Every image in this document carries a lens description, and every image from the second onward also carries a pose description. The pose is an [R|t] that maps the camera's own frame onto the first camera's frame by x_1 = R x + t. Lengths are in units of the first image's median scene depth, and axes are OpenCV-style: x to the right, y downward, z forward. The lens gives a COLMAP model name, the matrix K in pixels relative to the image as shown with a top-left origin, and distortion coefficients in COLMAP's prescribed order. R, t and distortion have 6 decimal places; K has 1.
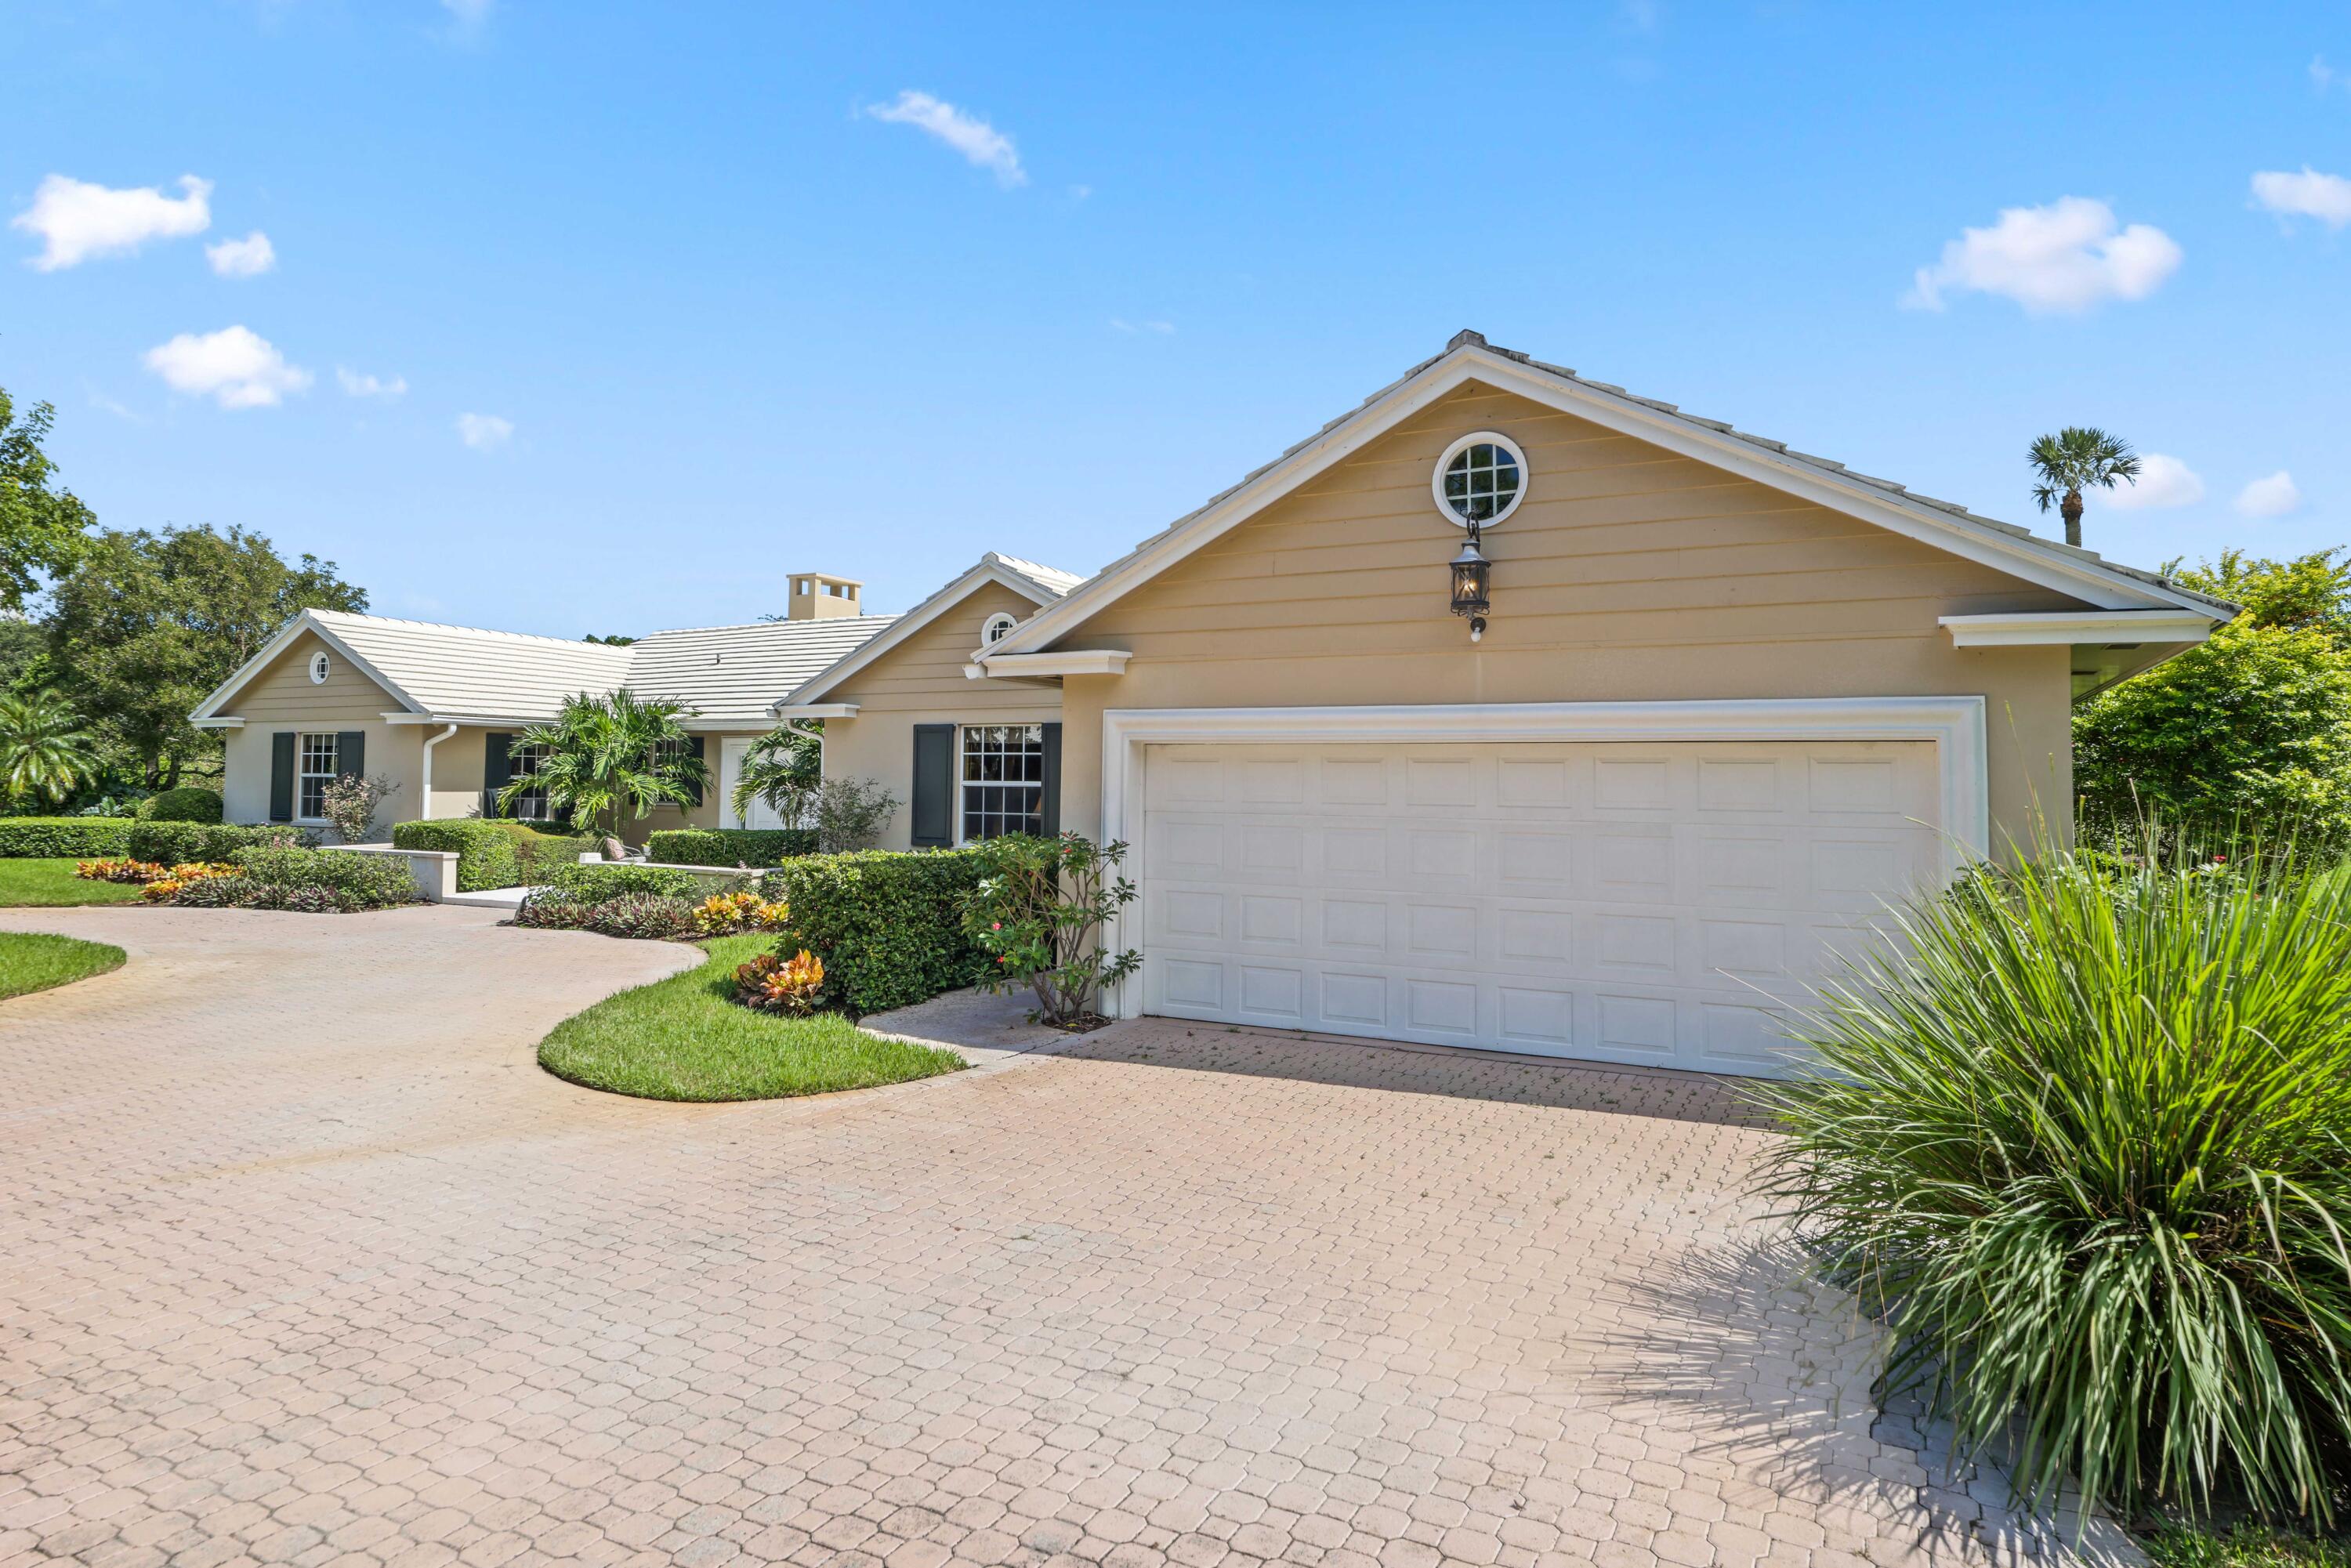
lens RADIAL K [[1423.7, 0, 1153.6], [0, 1423.7, 669.5], [0, 0, 1]] dist [-0.004180, 0.003805]
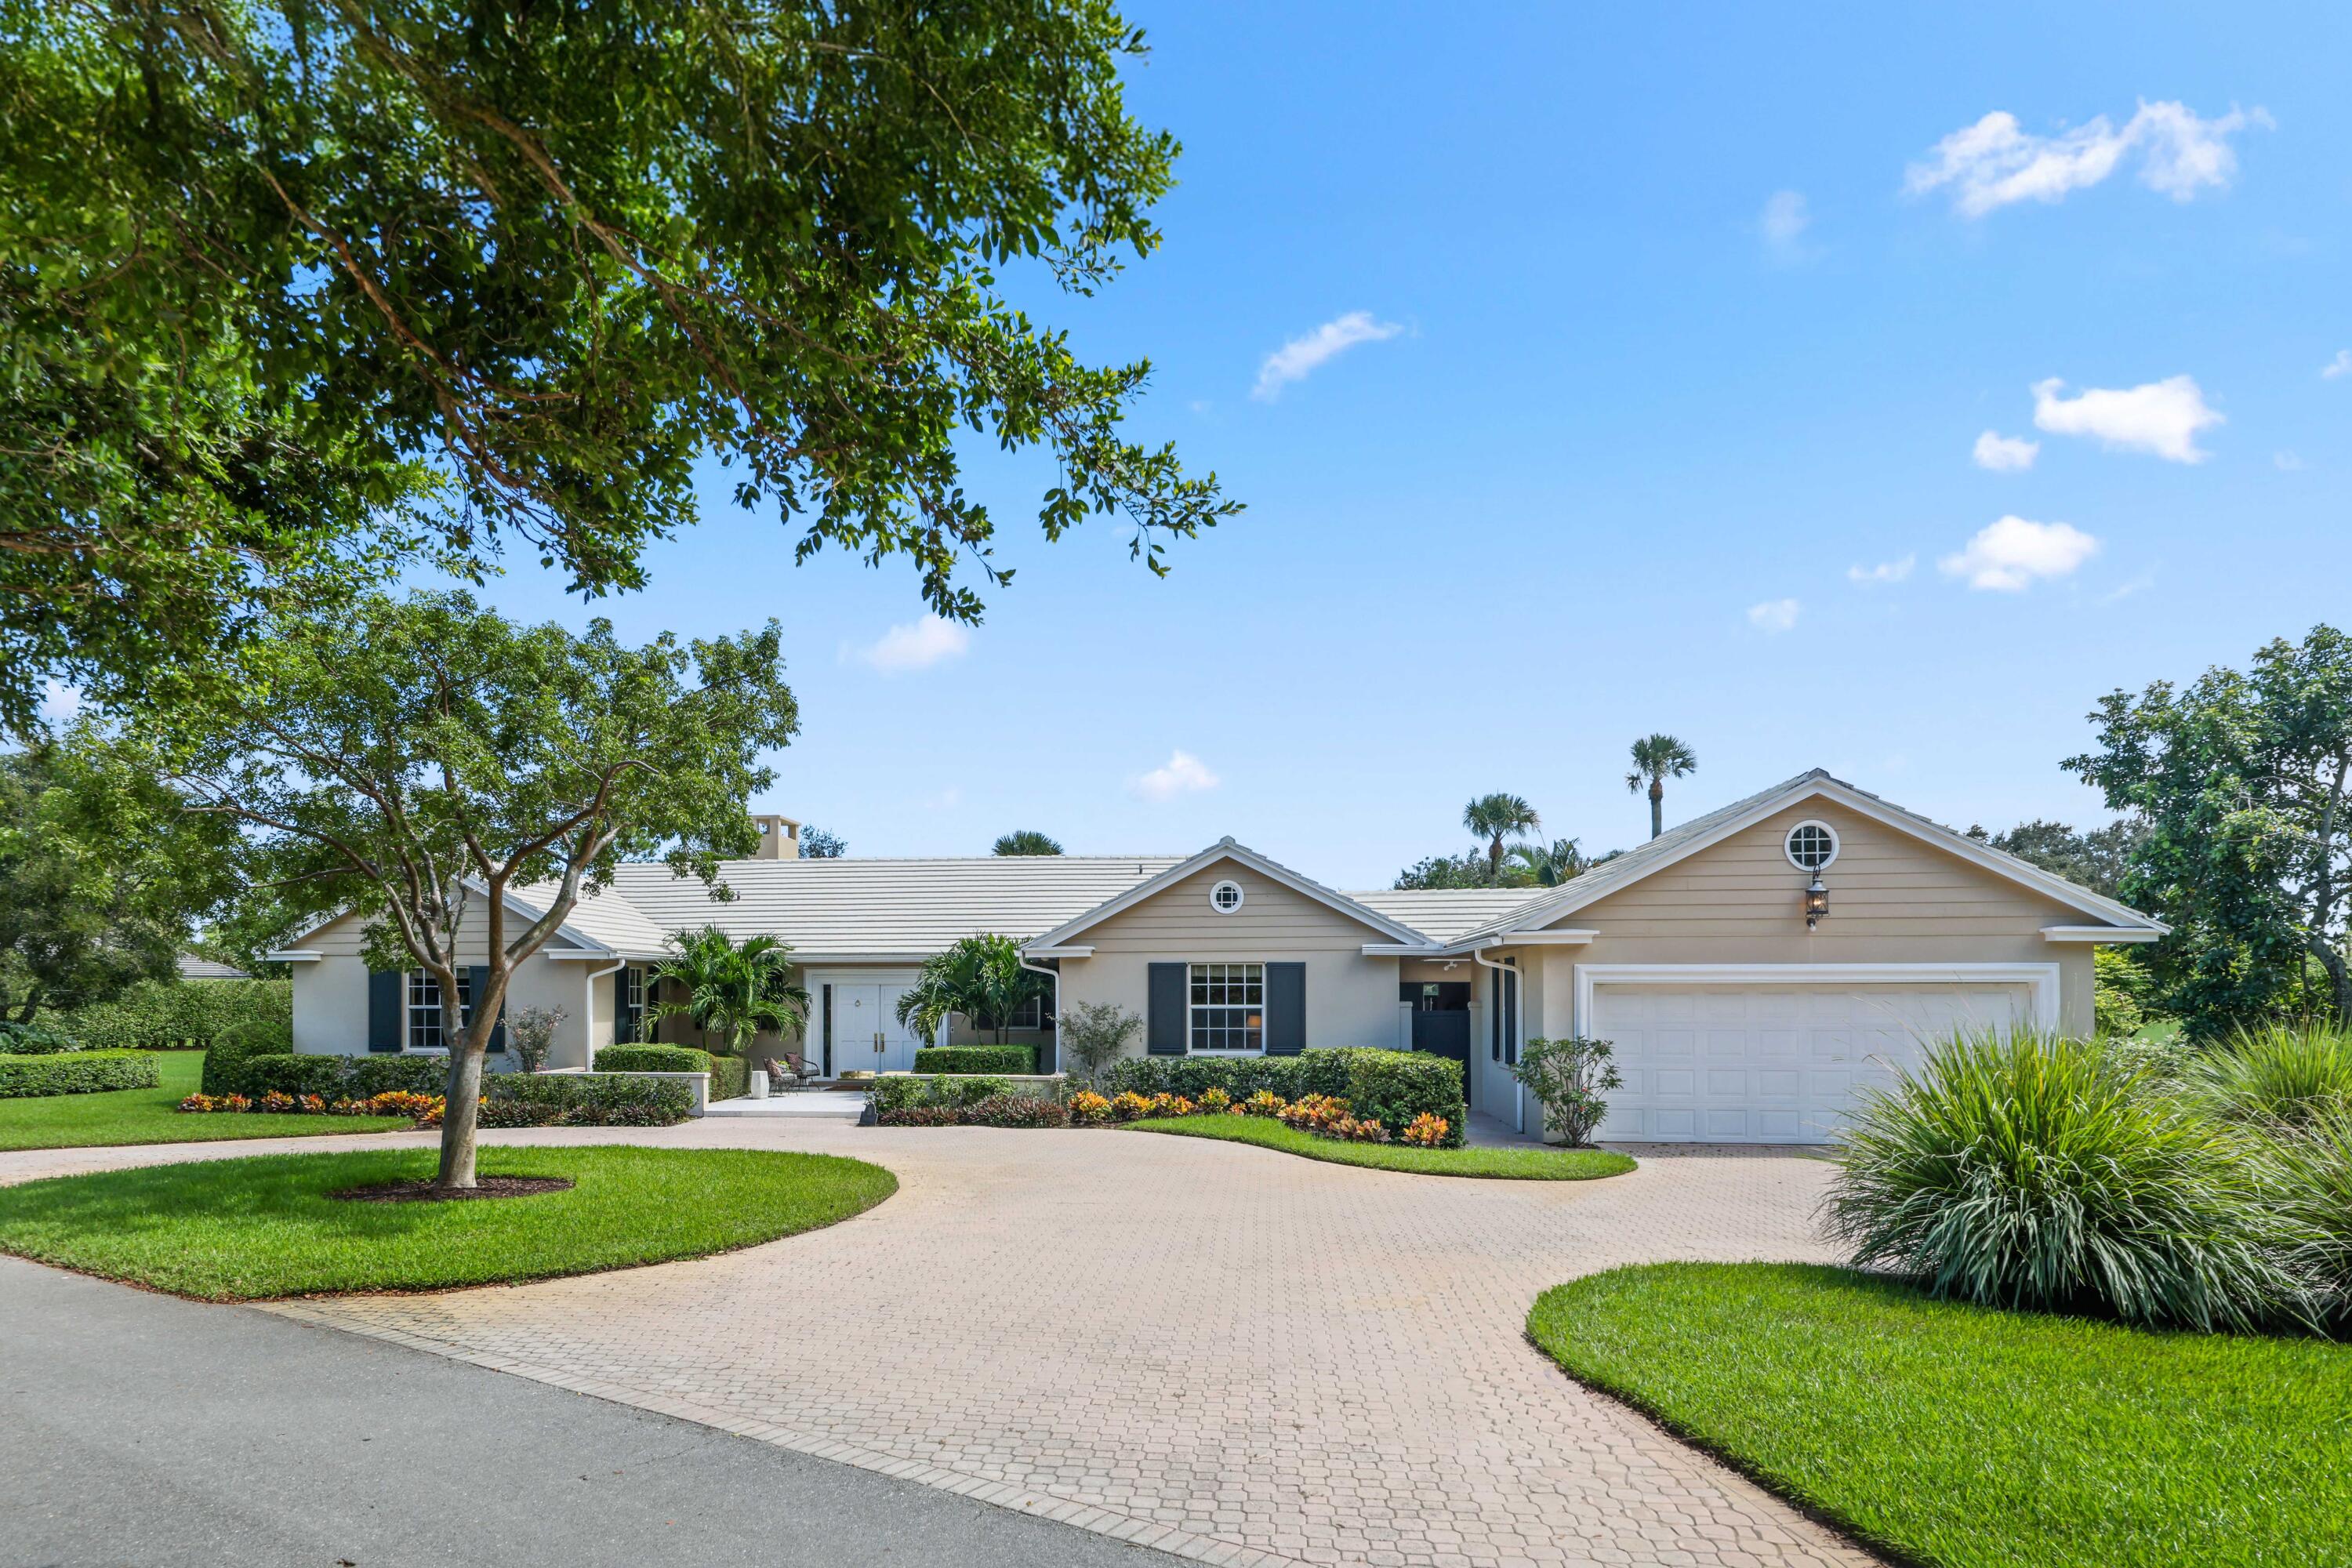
lens RADIAL K [[1424.3, 0, 1151.1], [0, 1424.3, 973.2], [0, 0, 1]] dist [-0.004180, 0.003805]
pose [[0.929260, -0.006942, 0.369362, -0.665720], [-0.017034, 0.997955, 0.061611, -0.033573], [-0.369034, -0.063544, 0.927241, -0.230042]]
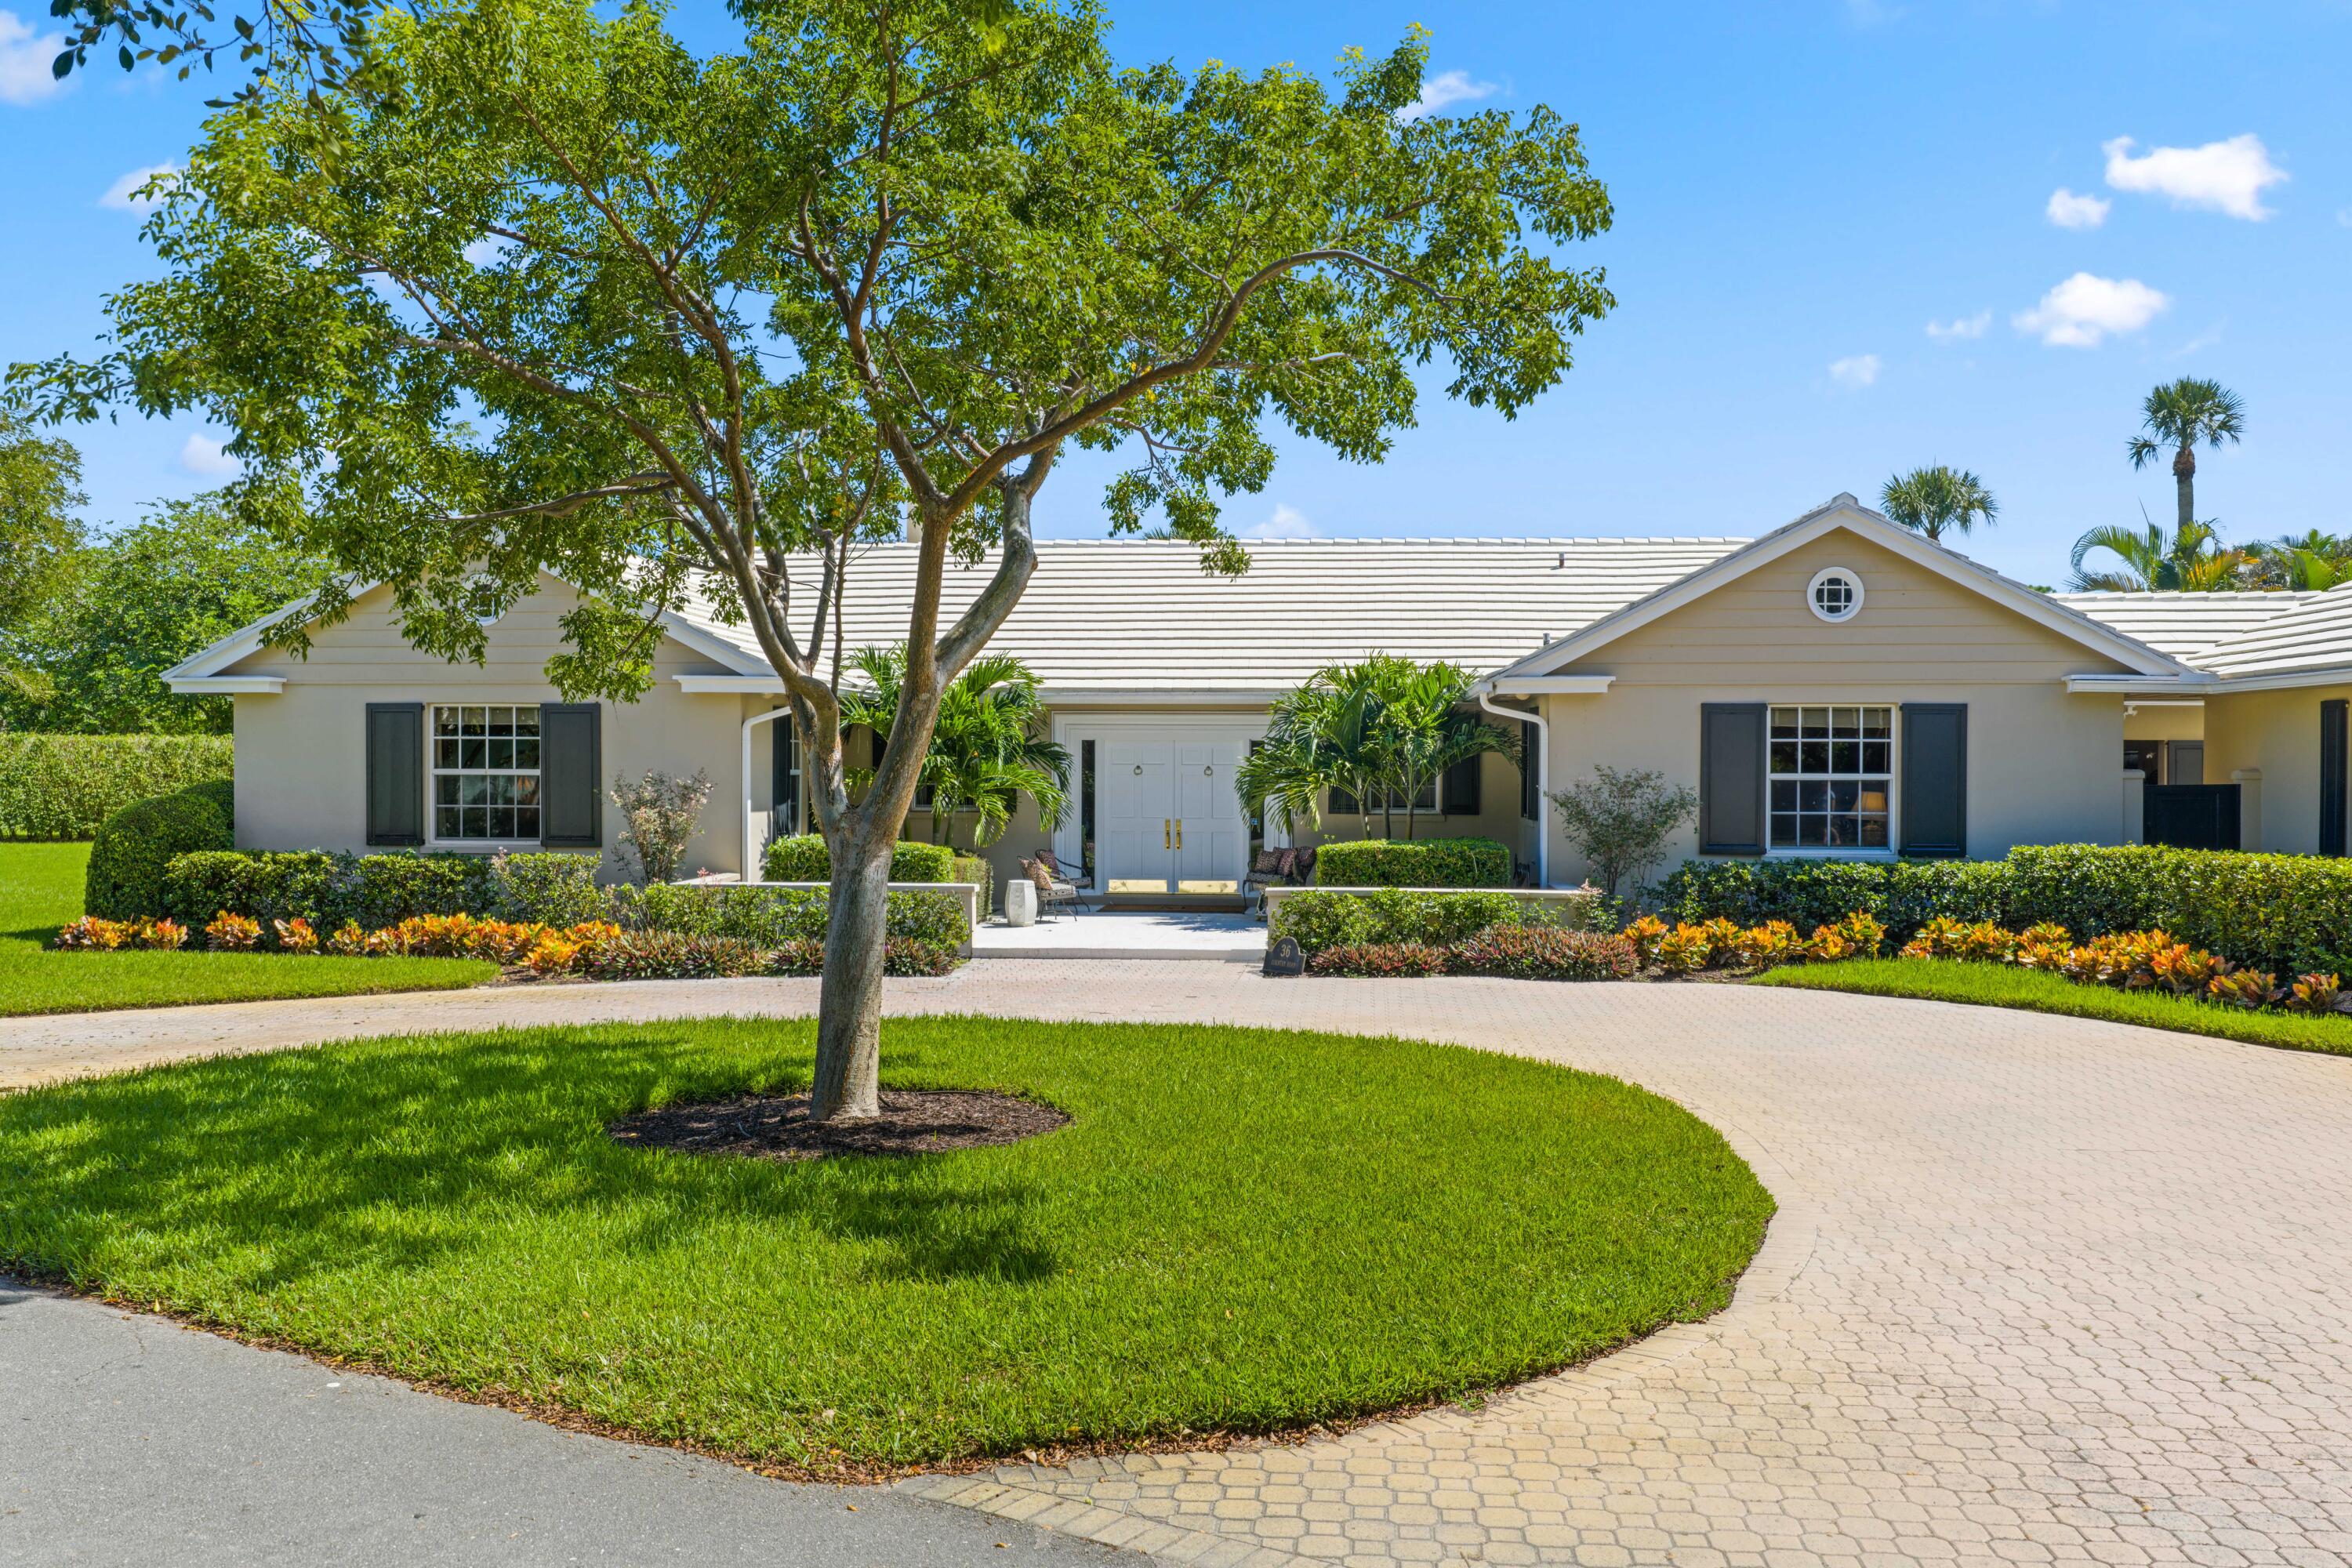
lens RADIAL K [[1968.7, 0, 1270.3], [0, 1968.7, 836.3], [0, 0, 1]] dist [0.010265, -0.015548]
pose [[0.917332, -0.021583, 0.397539, -0.841526], [-0.023972, 0.993723, 0.109268, -0.001927], [-0.397402, -0.109765, 0.911056, 0.088771]]
